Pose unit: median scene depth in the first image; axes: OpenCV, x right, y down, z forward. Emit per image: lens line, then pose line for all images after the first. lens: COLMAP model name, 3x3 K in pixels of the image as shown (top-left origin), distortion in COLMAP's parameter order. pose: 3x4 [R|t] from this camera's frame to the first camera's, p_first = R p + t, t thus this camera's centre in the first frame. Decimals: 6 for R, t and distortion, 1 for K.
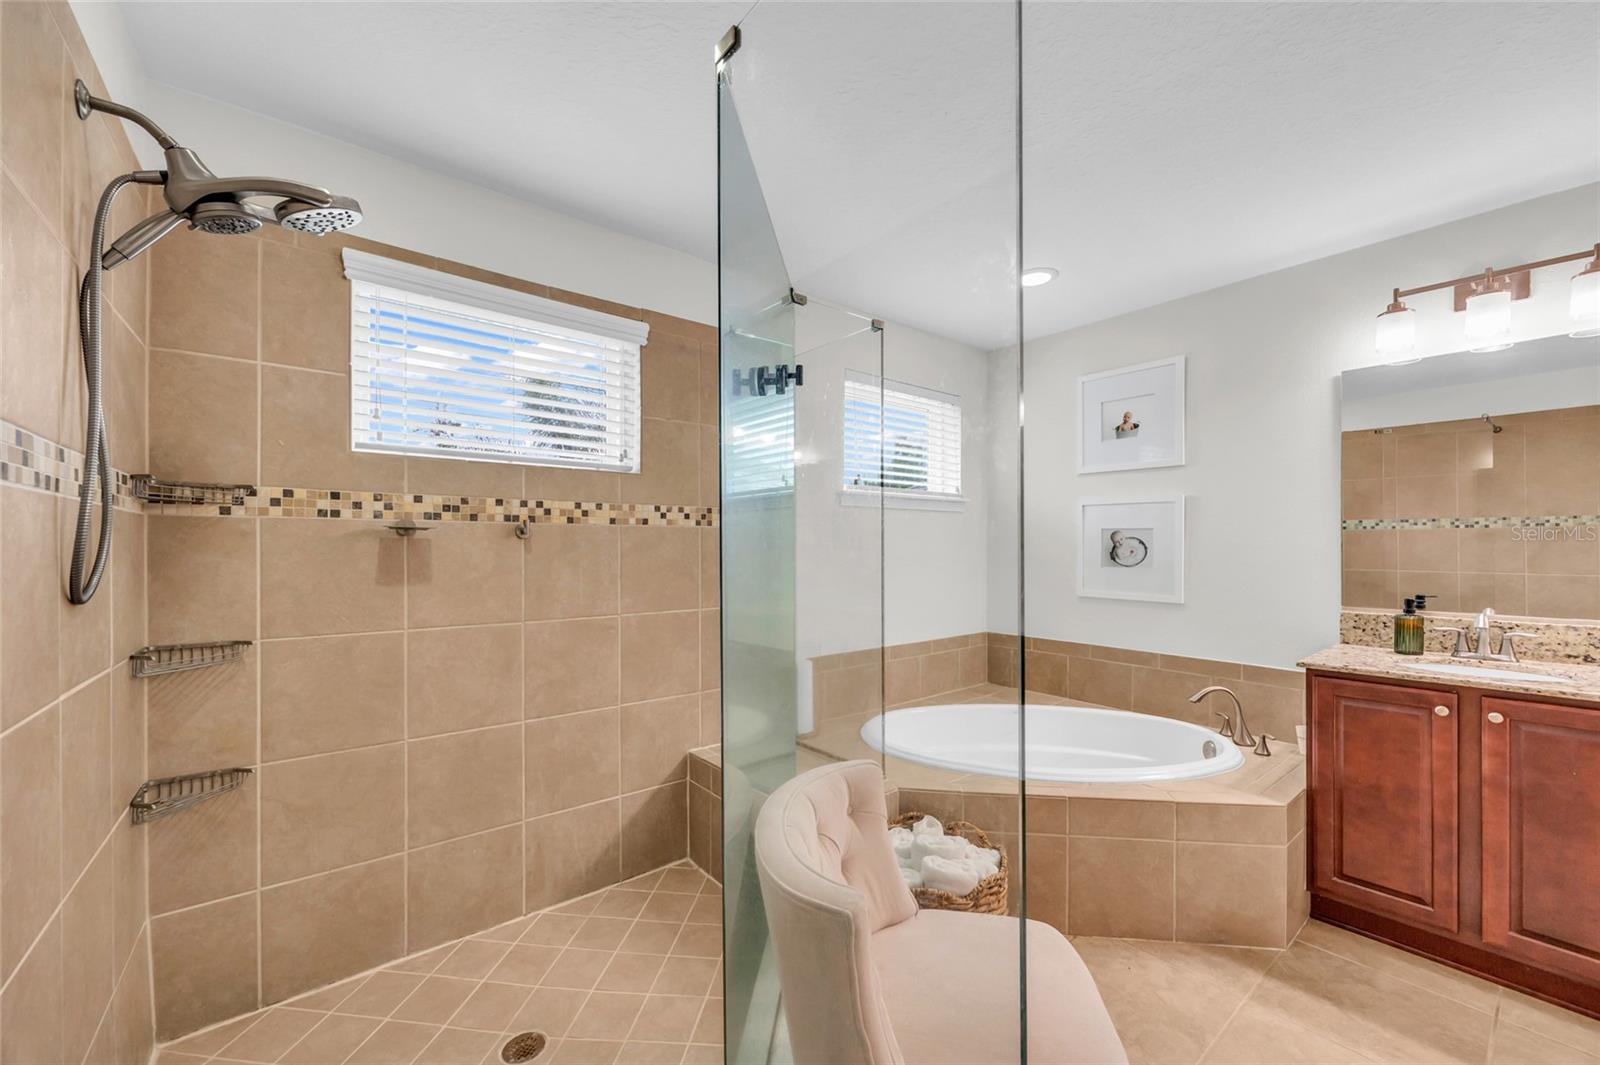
lens RADIAL K [[614.1, 0, 812.2], [0, 614.1, 542.3], [0, 0, 1]] dist [-0.008978, -0.000236]
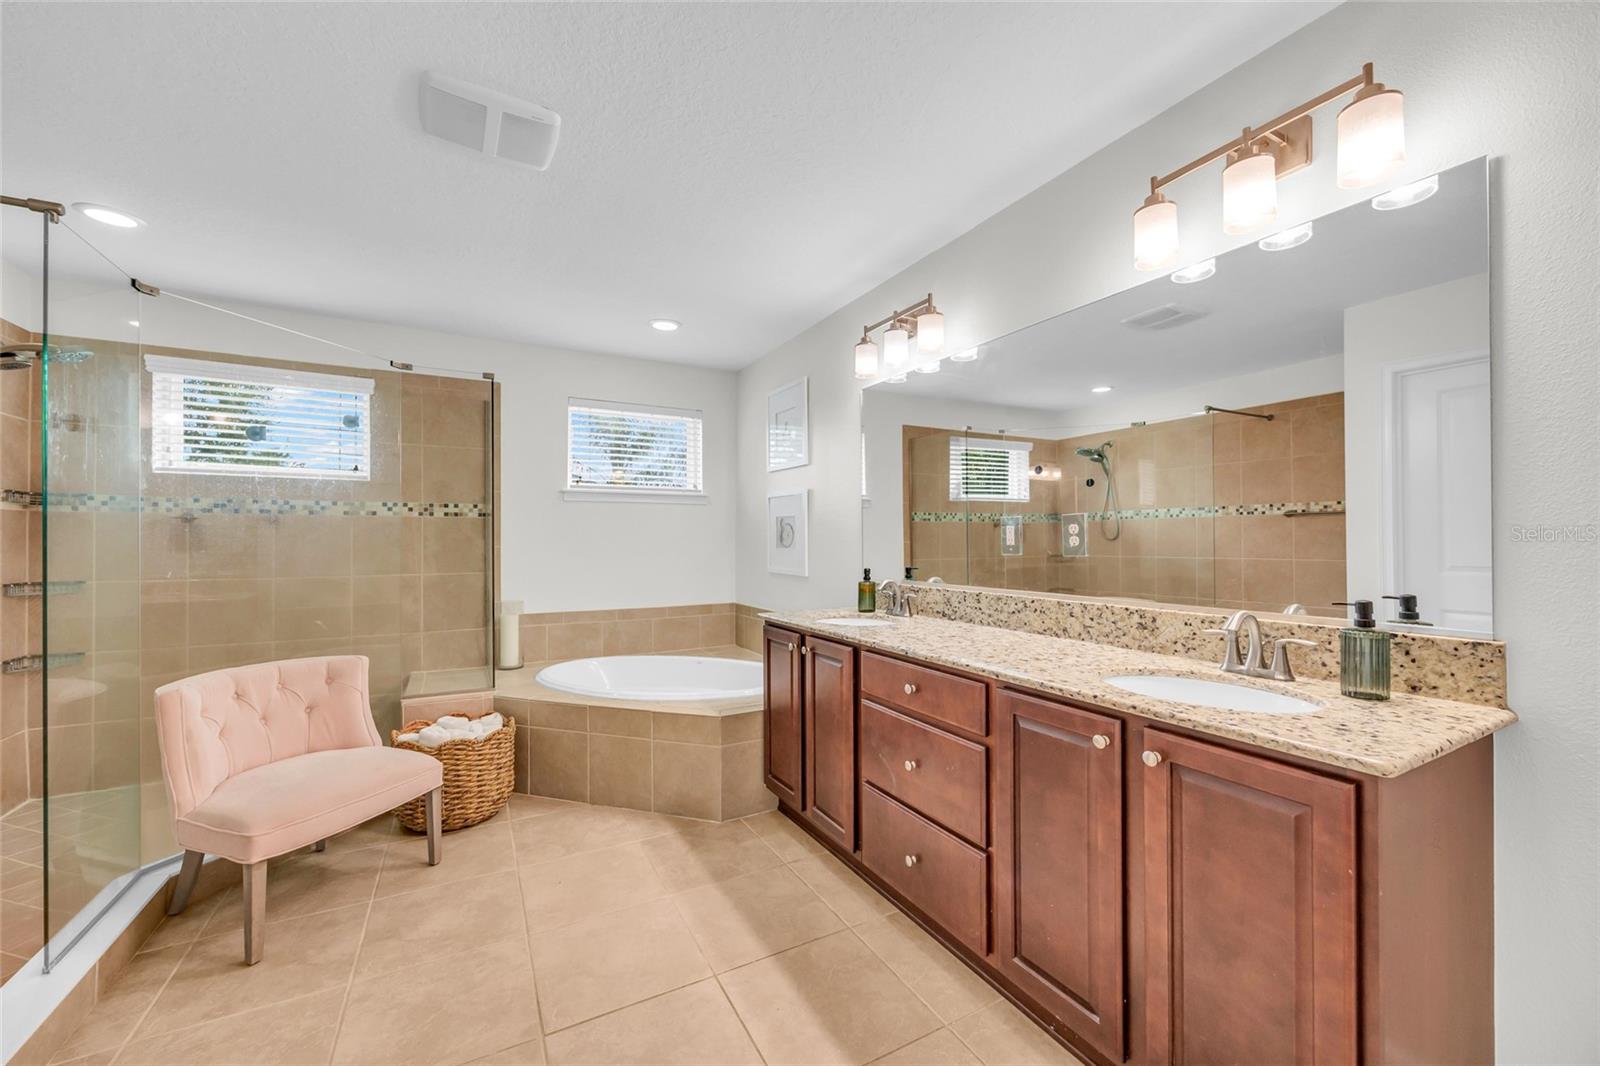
lens RADIAL K [[614.1, 0, 806.4], [0, 614.1, 531.7], [0, 0, 1]] dist [-0.008978, -0.000236]
pose [[0.985855, -0.002602, -0.167582, 1.124014], [0.001437, 0.999974, -0.007073, 0.025371], [0.167596, 0.006732, 0.985833, -0.306957]]
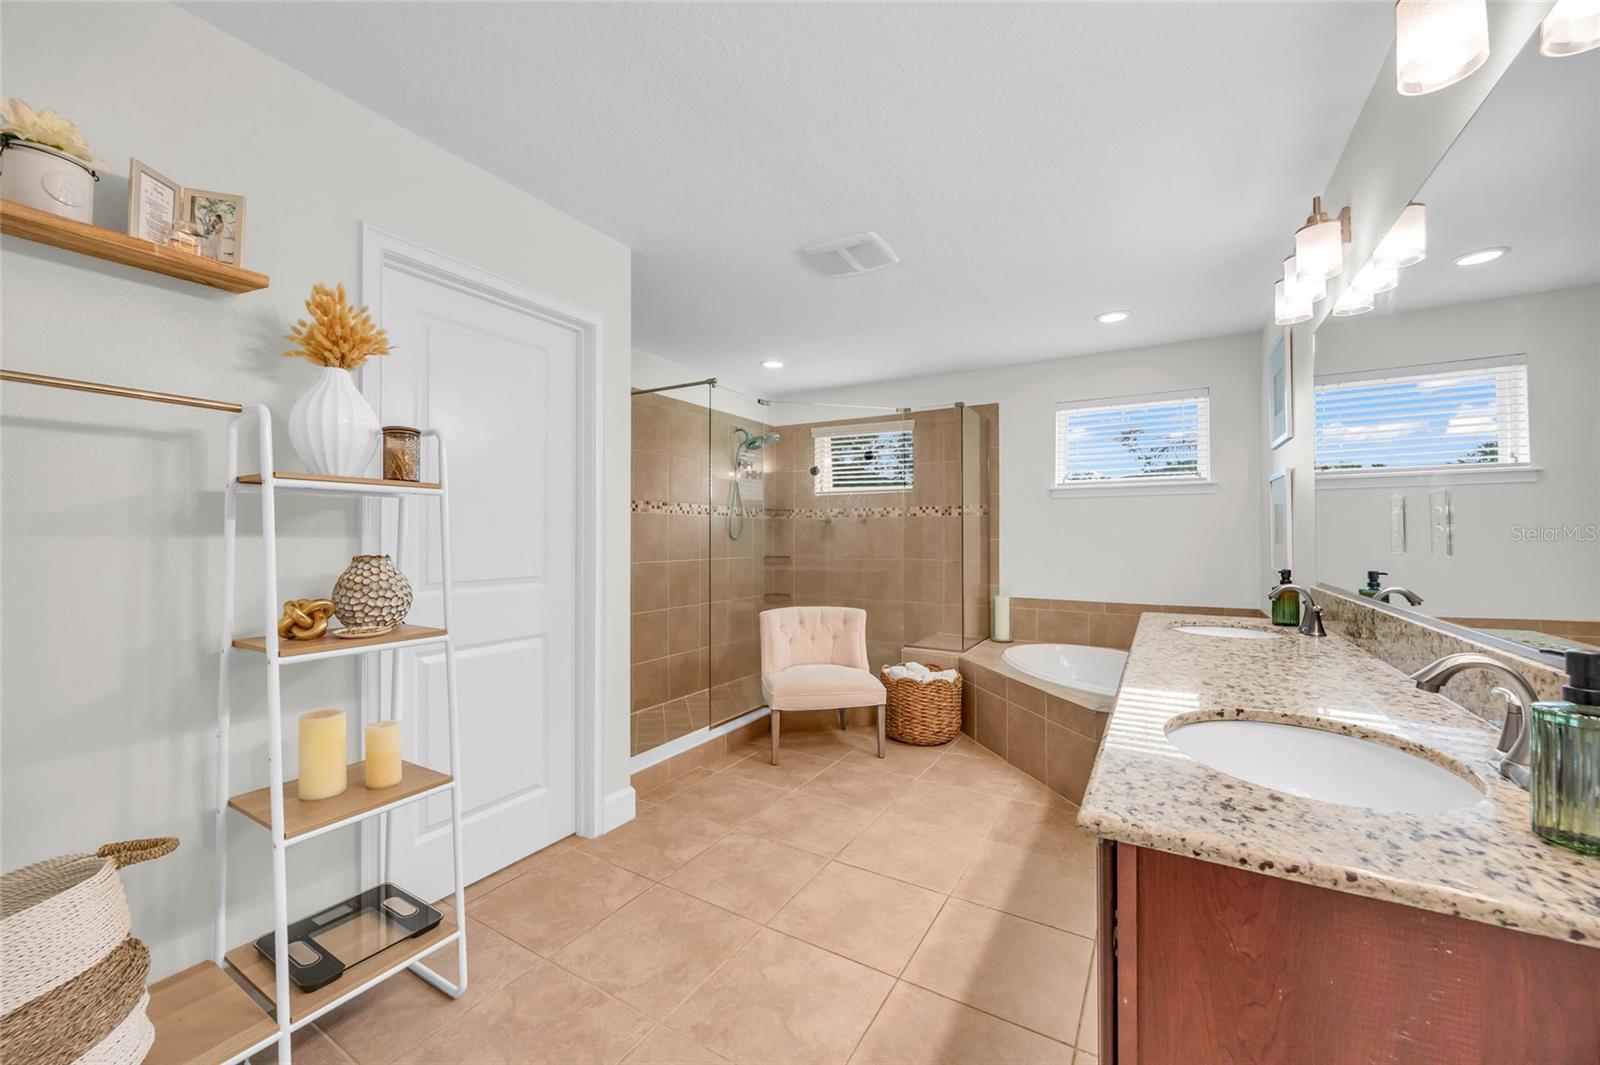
lens RADIAL K [[614.1, 0, 811.7], [0, 614.1, 523.8], [0, 0, 1]] dist [-0.008978, -0.000236]
pose [[0.358522, -0.017544, -0.933356, 1.720594], [0.004599, 0.999844, -0.017028, 0.033553], [0.933510, 0.001812, 0.358547, -0.071177]]
